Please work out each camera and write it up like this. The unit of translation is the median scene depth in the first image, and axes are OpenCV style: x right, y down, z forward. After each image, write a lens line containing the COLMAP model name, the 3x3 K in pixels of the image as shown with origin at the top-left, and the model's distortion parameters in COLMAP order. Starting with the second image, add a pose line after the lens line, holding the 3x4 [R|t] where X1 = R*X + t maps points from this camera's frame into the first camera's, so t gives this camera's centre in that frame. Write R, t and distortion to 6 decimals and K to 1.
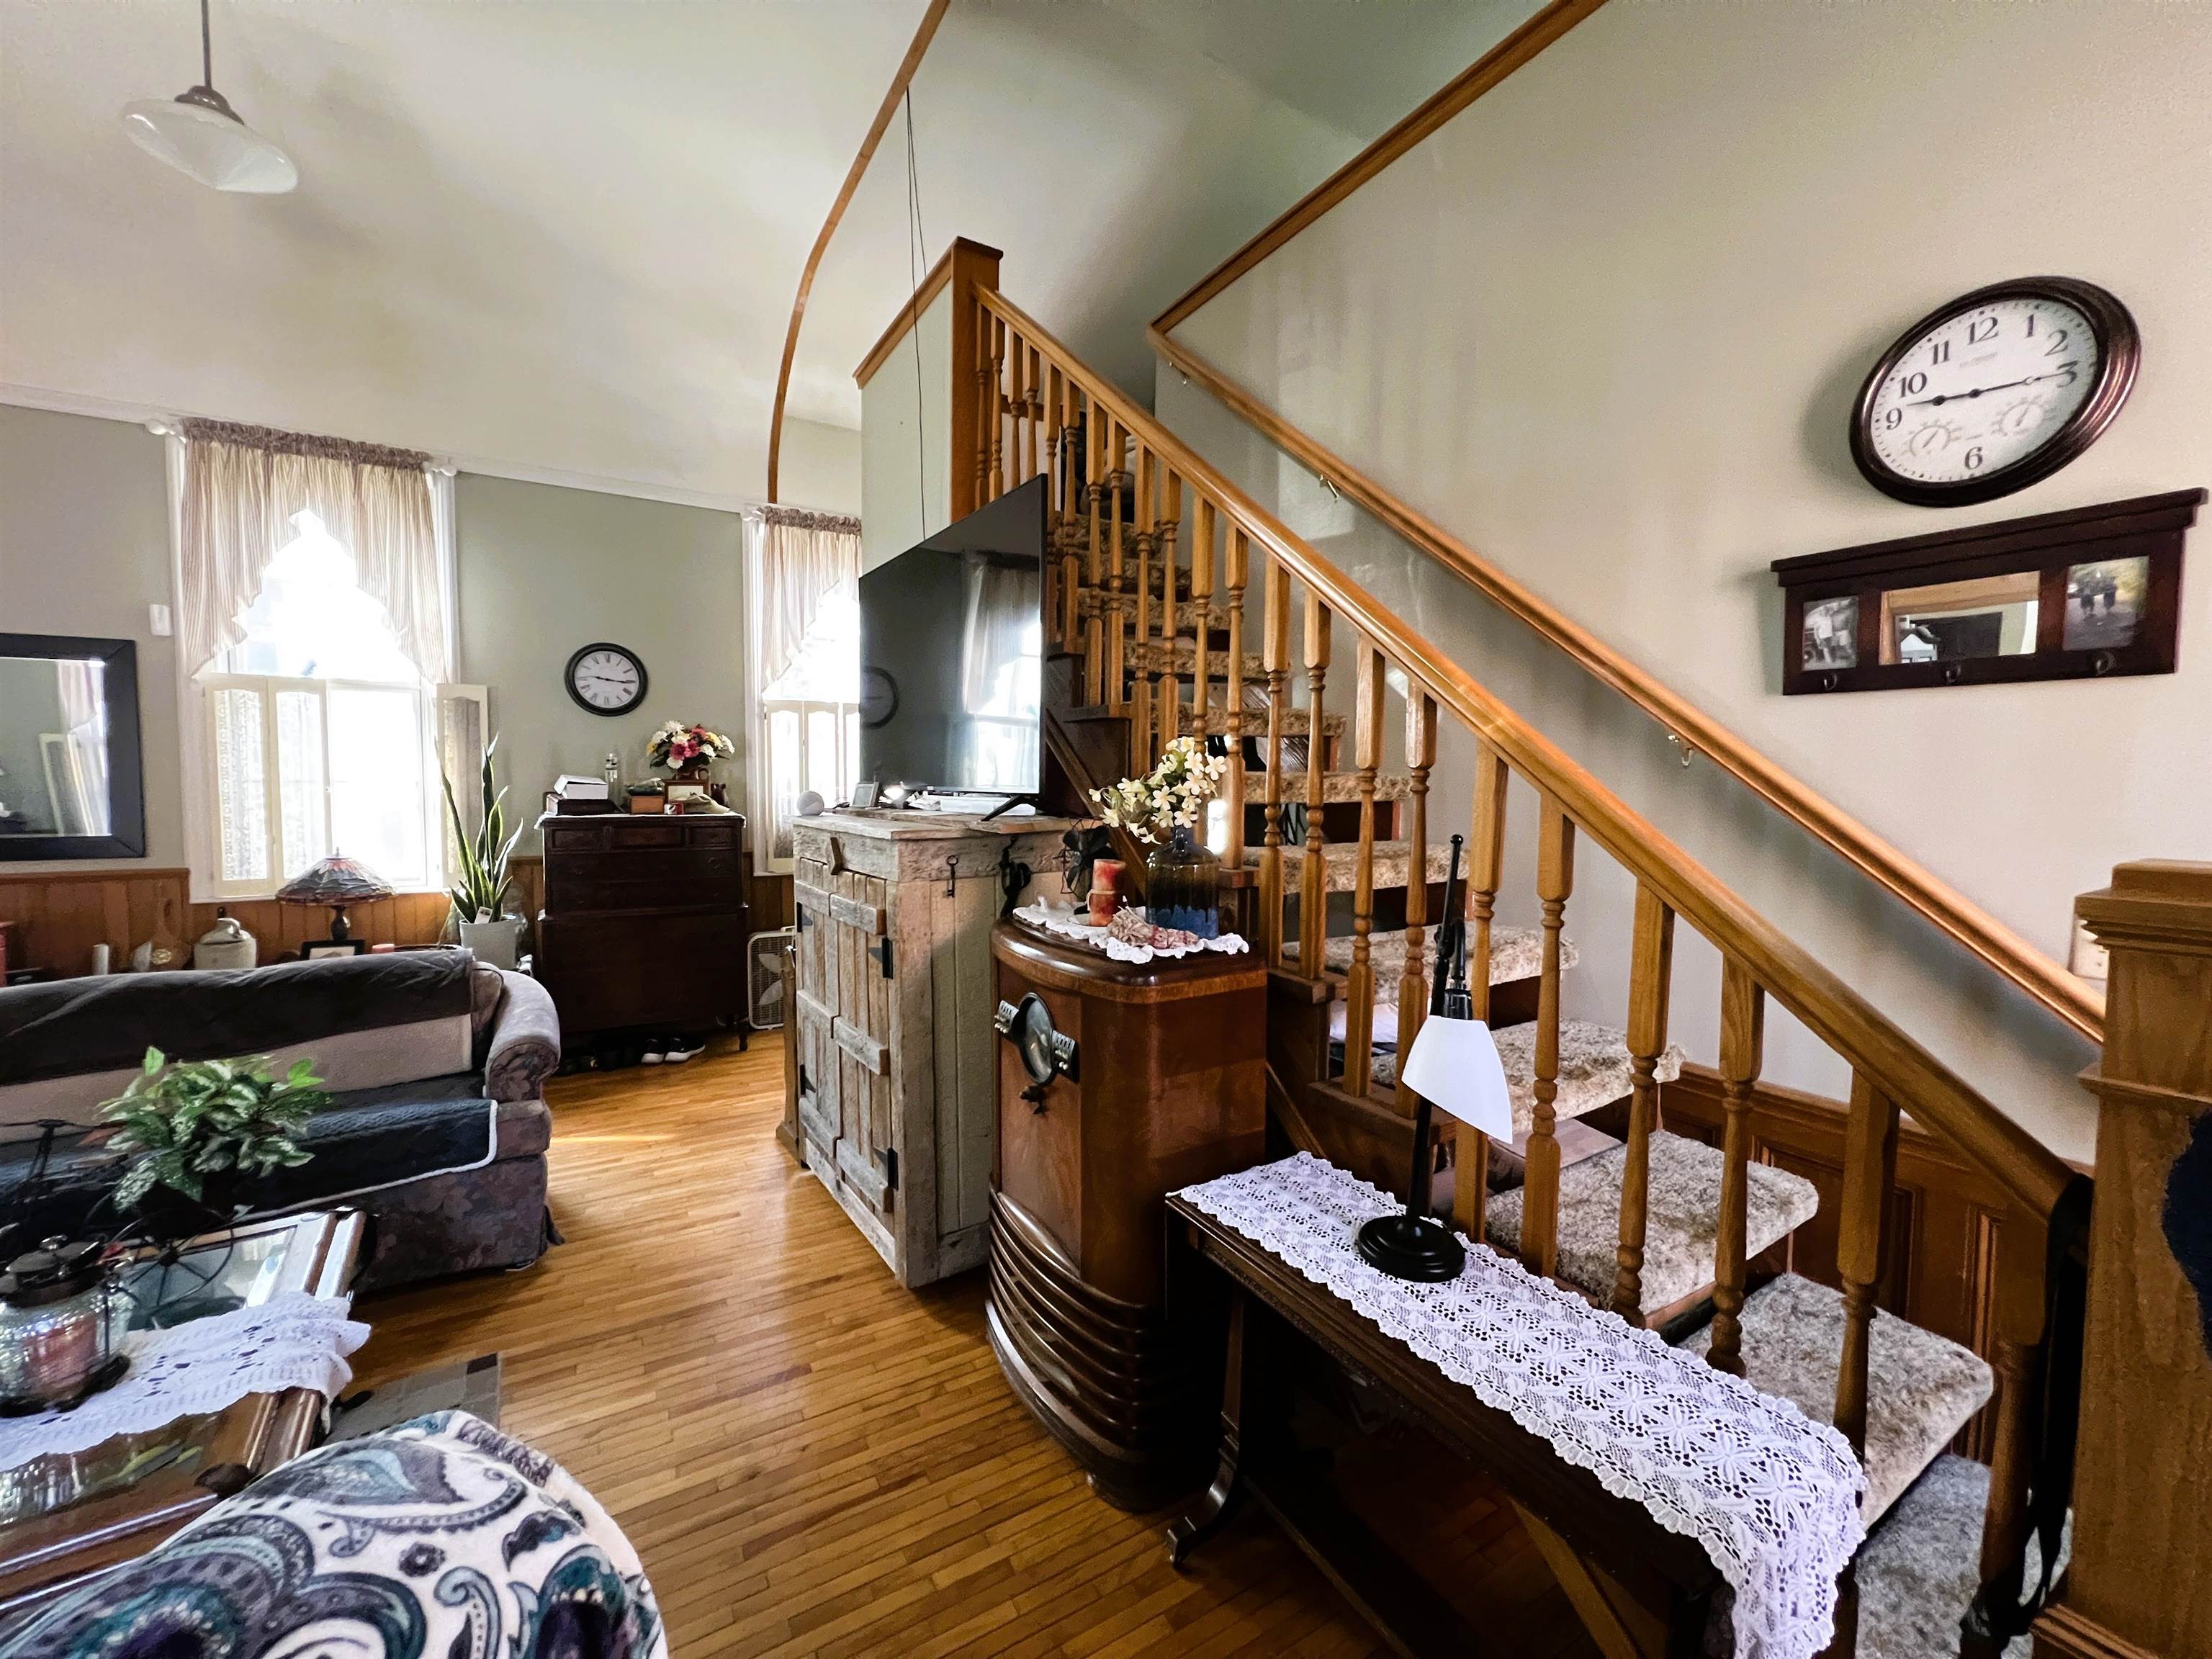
lens RADIAL K [[885.0, 0, 1106.5], [0, 885.0, 829.3], [0, 0, 1]] dist [-0.000676, -0.001011]
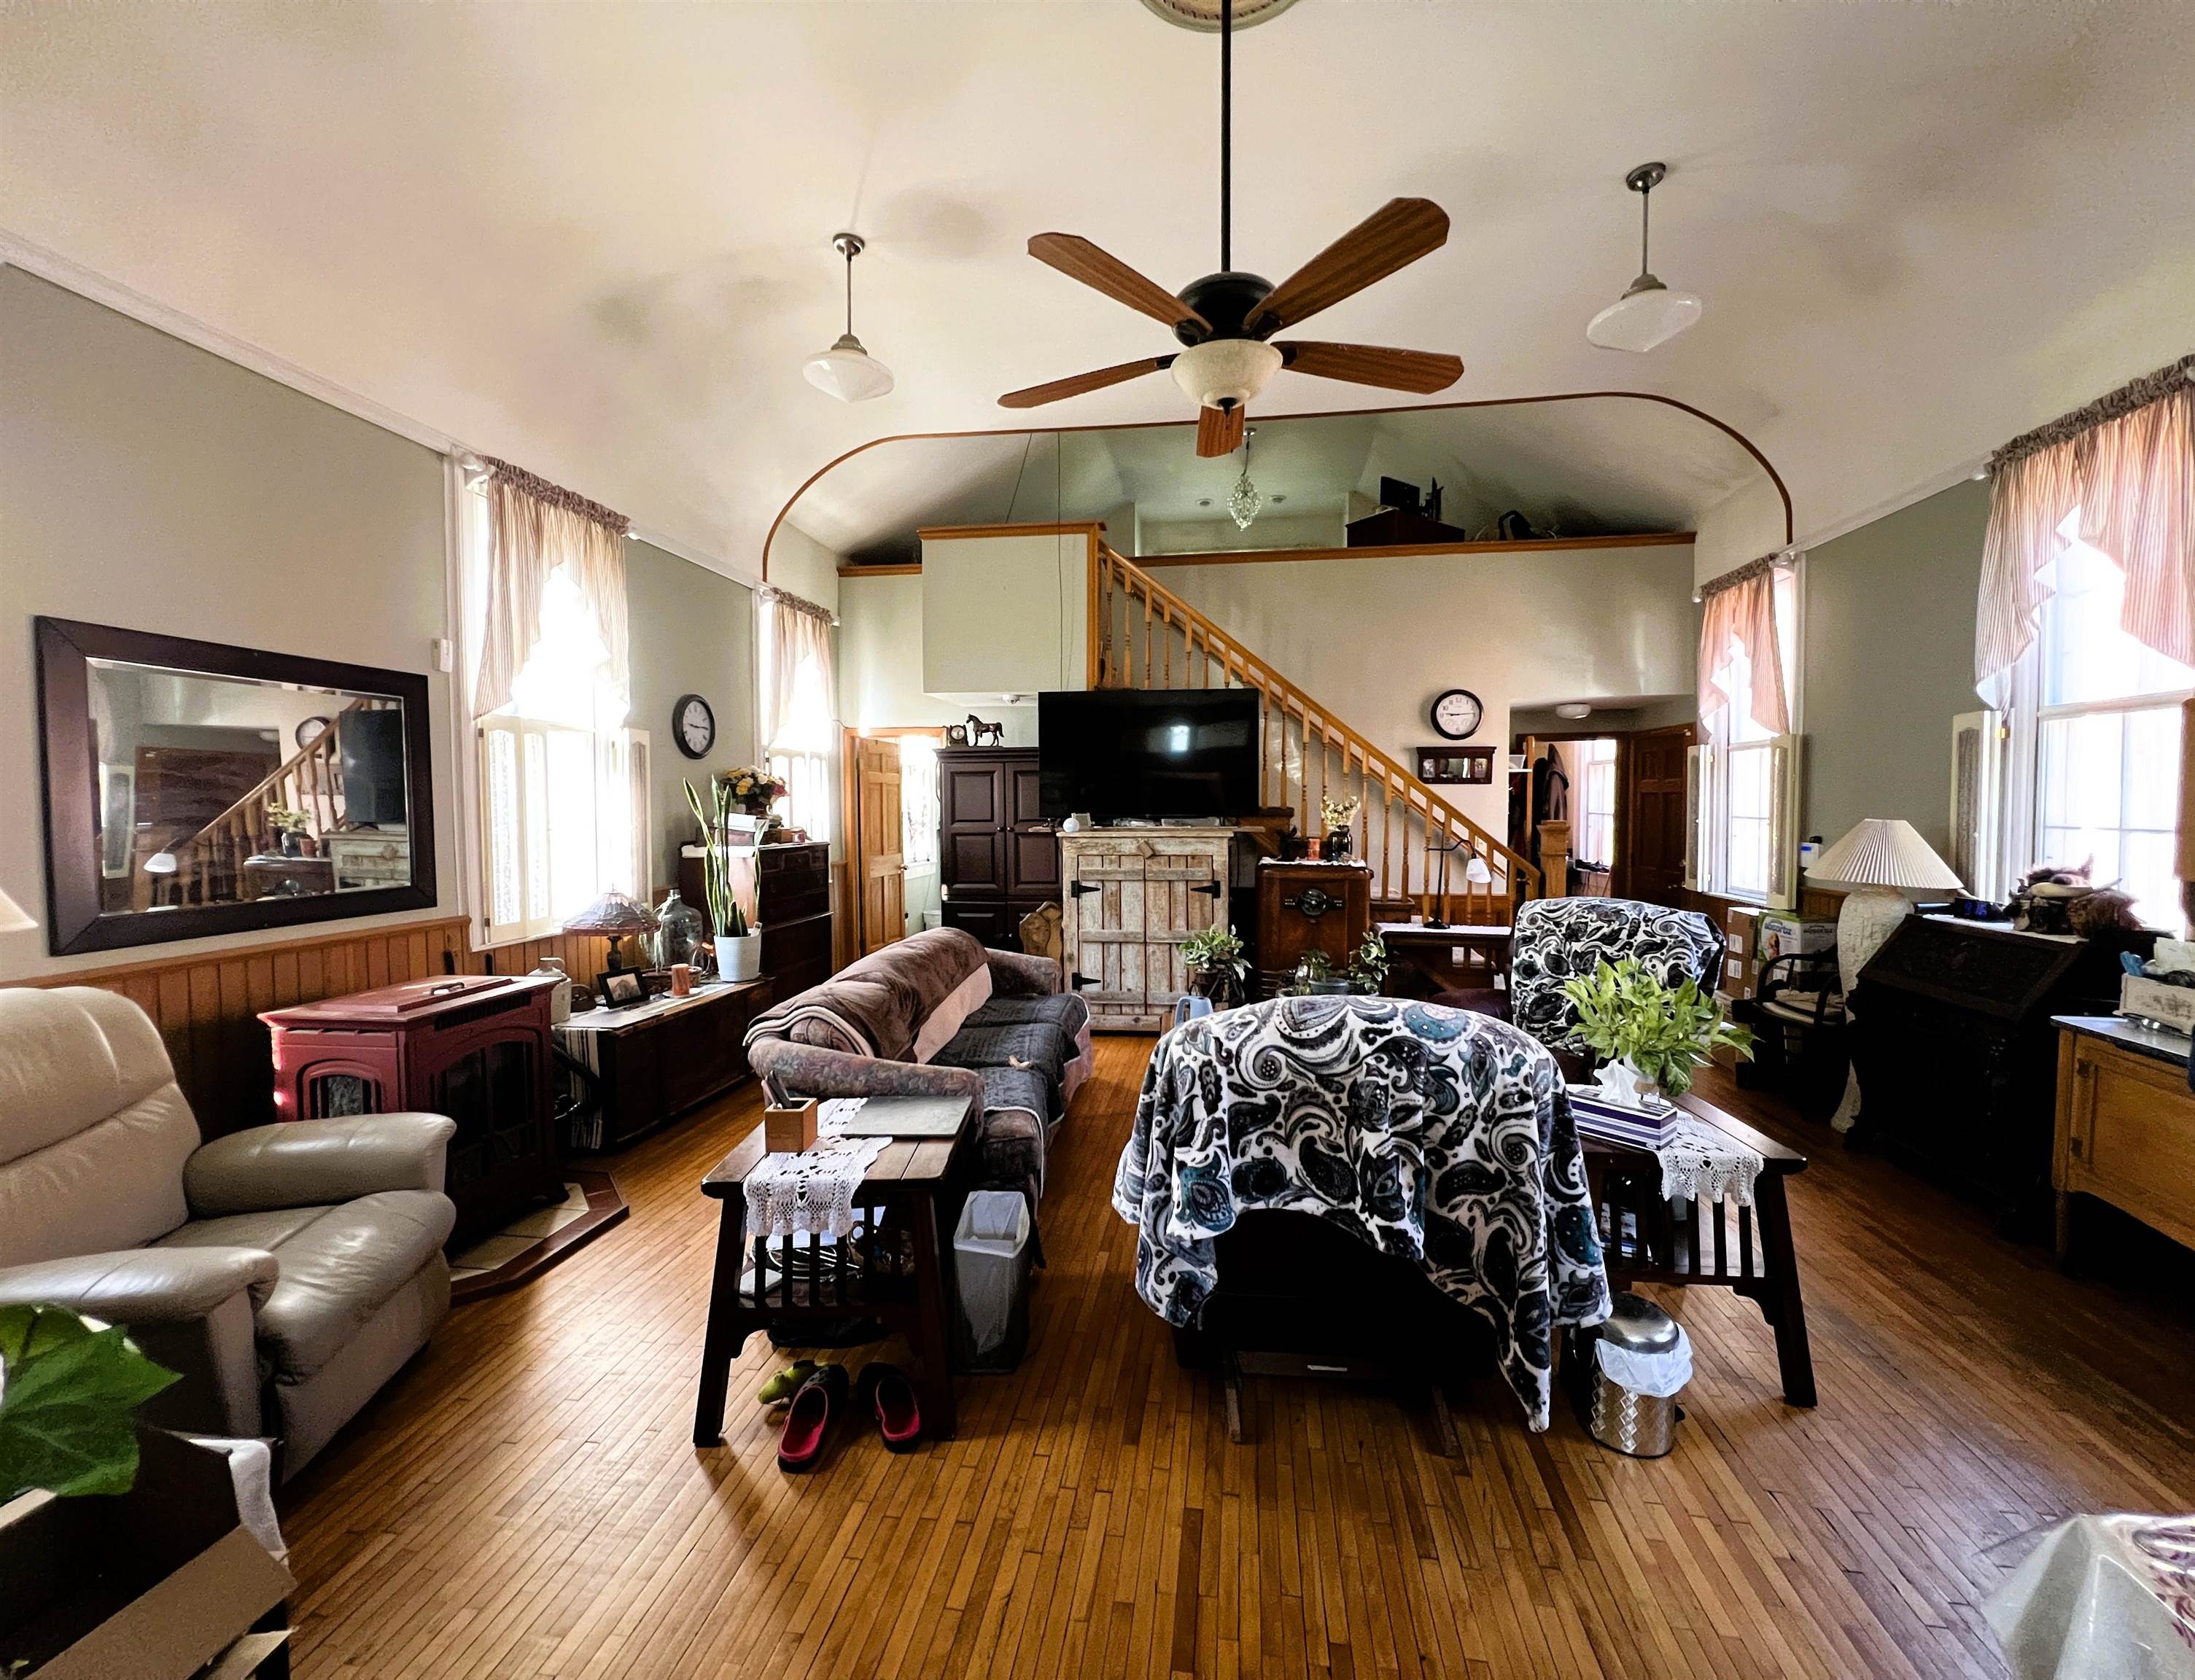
lens RADIAL K [[871.3, 0, 1098.5], [0, 871.3, 833.0], [0, 0, 1]] dist [0.000353, 0.000007]
pose [[0.641671, -0.035166, 0.766173, -1.353537], [0.049876, 0.998747, 0.004070, -0.014831], [-0.765356, 0.035602, 0.642621, -0.133252]]
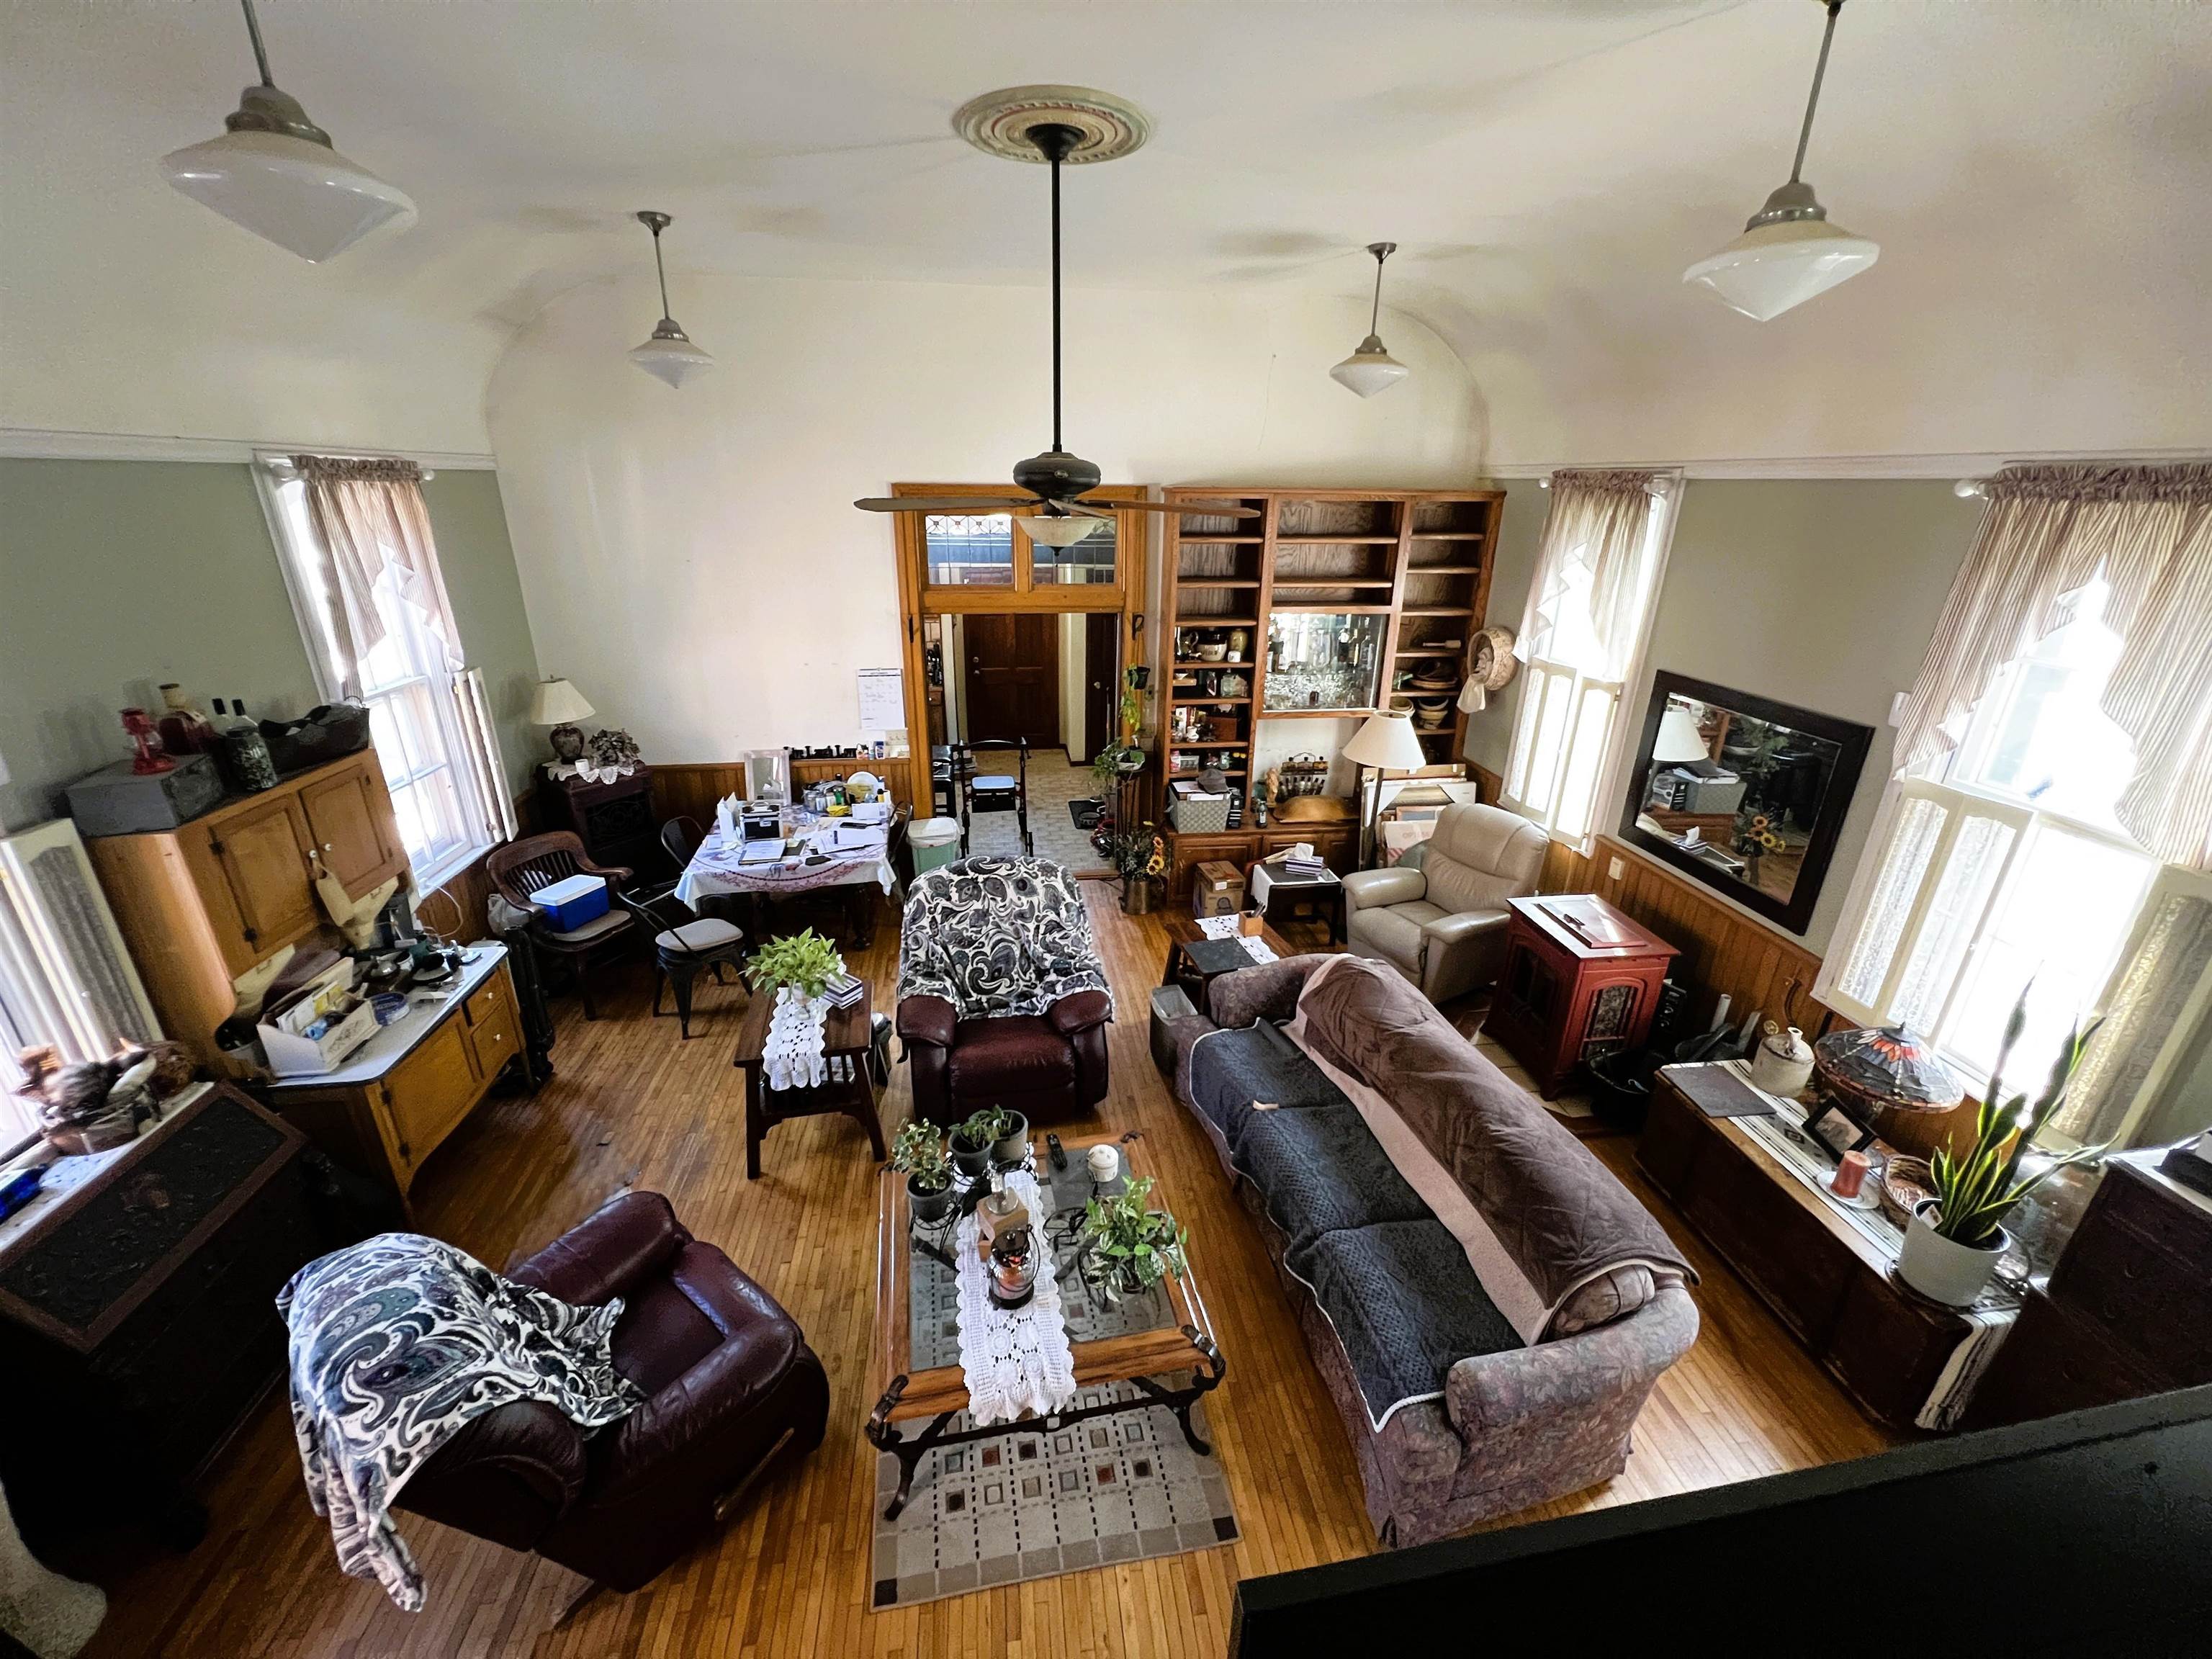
lens RADIAL K [[885.0, 0, 1104.1], [0, 885.0, 832.1], [0, 0, 1]] dist [-0.000676, -0.001011]
pose [[-0.403031, 0.328840, -0.854067, 0.052504], [-0.061863, 0.921293, 0.383917, -0.417559], [0.913093, 0.207566, -0.350966, 0.609077]]
